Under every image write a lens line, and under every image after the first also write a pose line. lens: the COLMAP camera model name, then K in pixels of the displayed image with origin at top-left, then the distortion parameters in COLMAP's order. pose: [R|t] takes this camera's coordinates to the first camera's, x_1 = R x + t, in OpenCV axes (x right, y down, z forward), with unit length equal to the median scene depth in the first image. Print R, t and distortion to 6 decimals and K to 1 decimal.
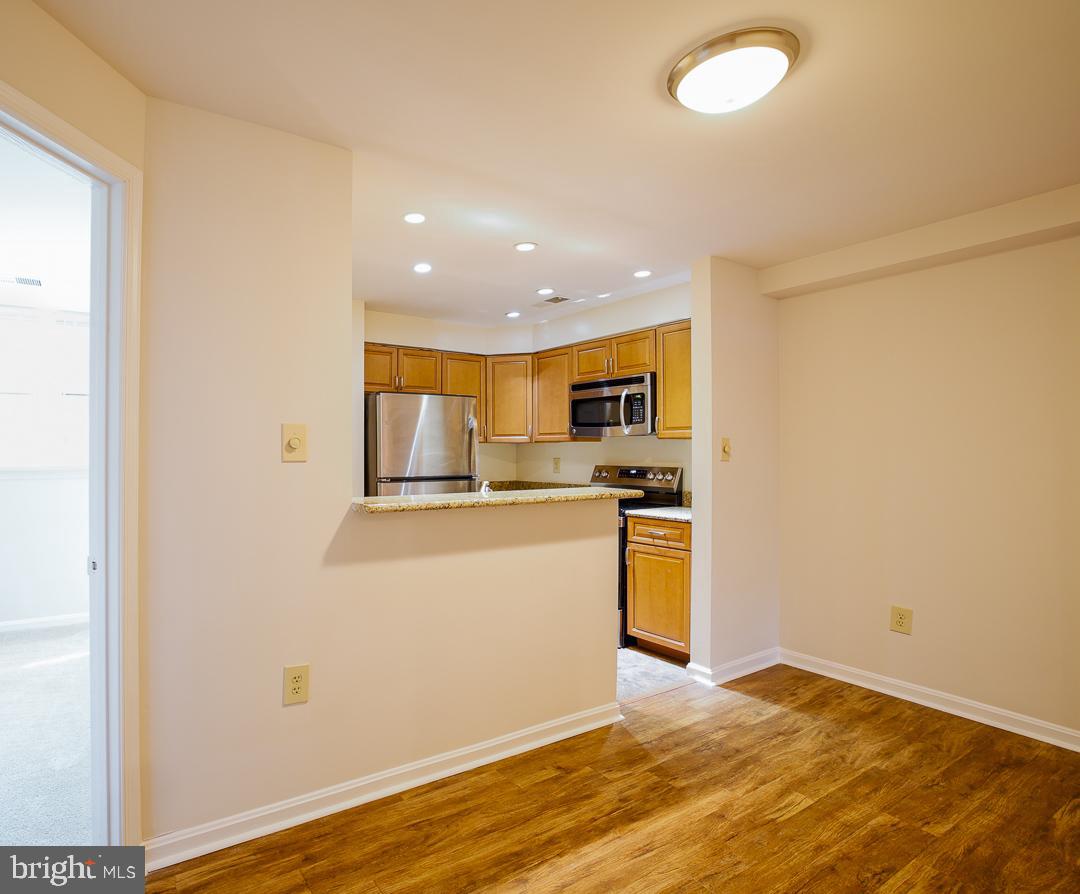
lens RADIAL K [[574.6, 0, 402.3], [0, 574.6, 447.9], [0, 0, 1]] dist [-0.049516, 0.016386]
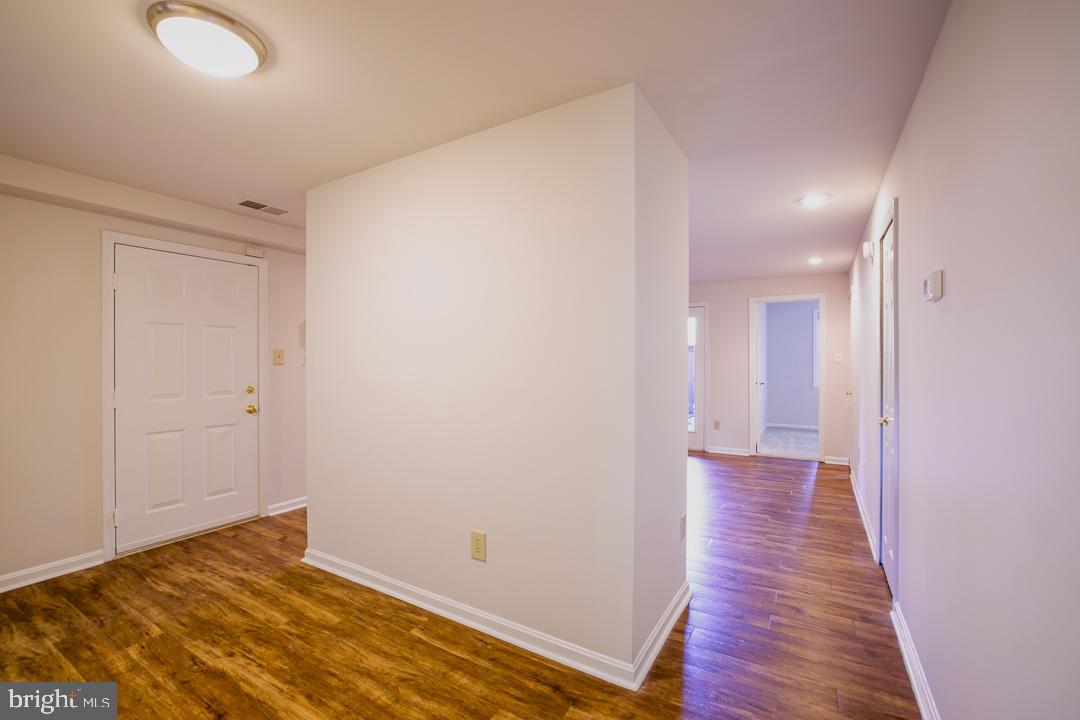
lens RADIAL K [[465.6, 0, 540.0], [0, 465.6, 360.0], [0, 0, 1]] dist [-0.052684, 0.019055]
pose [[-0.497657, -0.000078, 0.867374, -0.274324], [-0.006579, 0.999972, -0.003685, 0.002022], [-0.867349, -0.007540, -0.497643, 0.402176]]
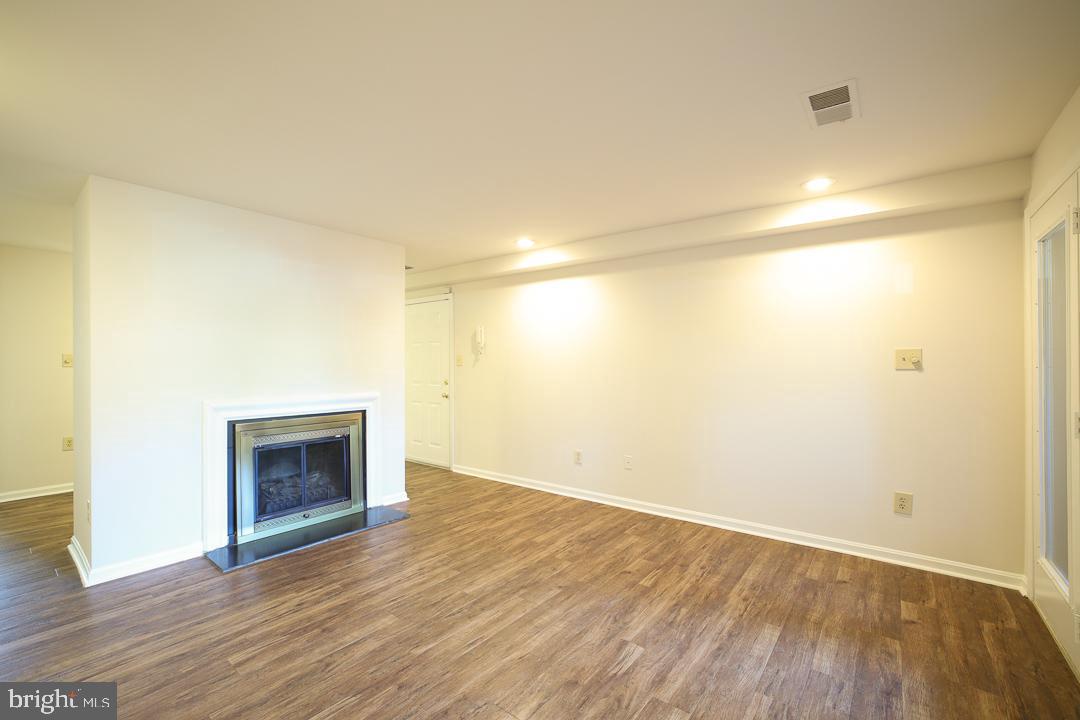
lens RADIAL K [[463.0, 0, 536.4], [0, 463.0, 360.8], [0, 0, 1]] dist [-0.049917, 0.018400]
pose [[0.924620, 0.002175, 0.380885, 0.654274], [-0.003218, 0.999993, 0.002103, -0.008813], [-0.380878, -0.003170, 0.924620, -1.159346]]
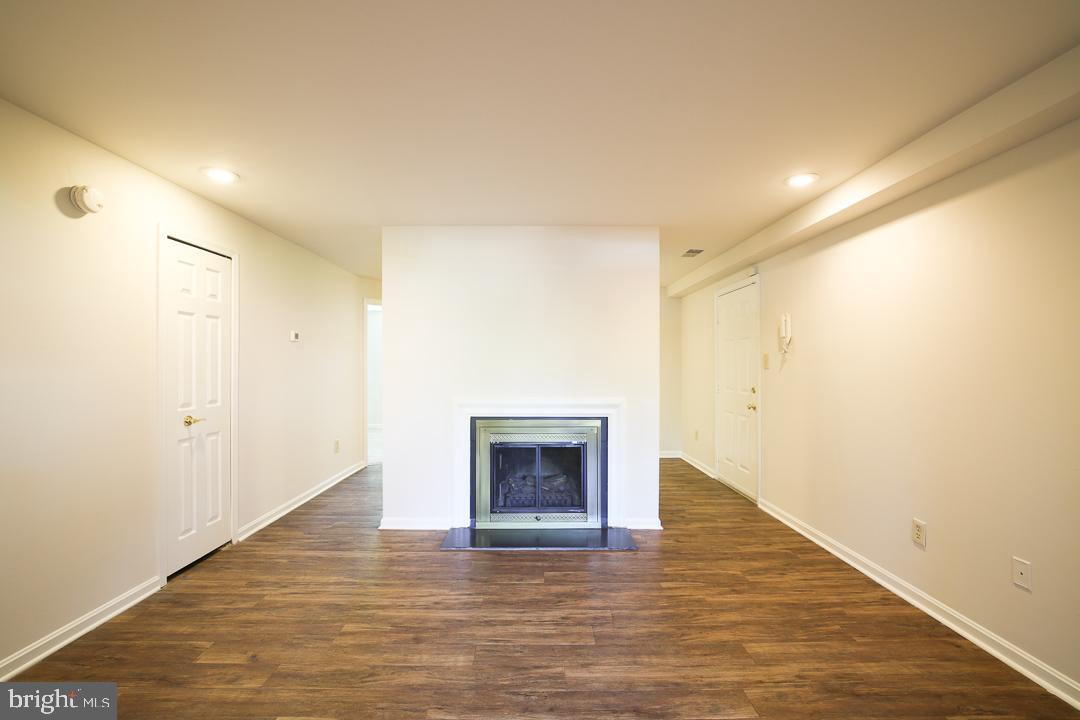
lens RADIAL K [[467.0, 0, 535.8], [0, 467.0, 362.5], [0, 0, 1]] dist [-0.049930, 0.019455]
pose [[0.873562, -0.002319, -0.486708, 1.073783], [0.003264, 0.999994, 0.001093, -0.007185], [0.486703, -0.002544, 0.873564, -0.927471]]
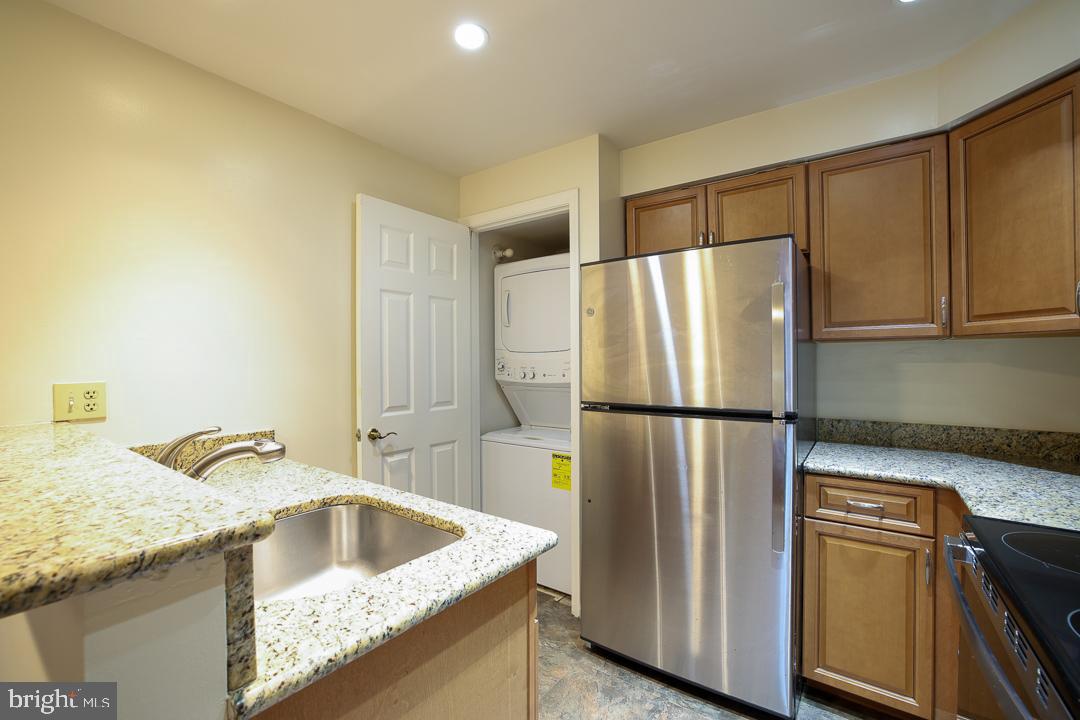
lens RADIAL K [[463.0, 0, 536.4], [0, 463.0, 360.8], [0, 0, 1]] dist [-0.049917, 0.018400]
pose [[0.415645, -0.002253, -0.909524, 0.466119], [0.011591, 0.999929, 0.002820, 0.005619], [0.909453, -0.011715, 0.415642, 0.861502]]
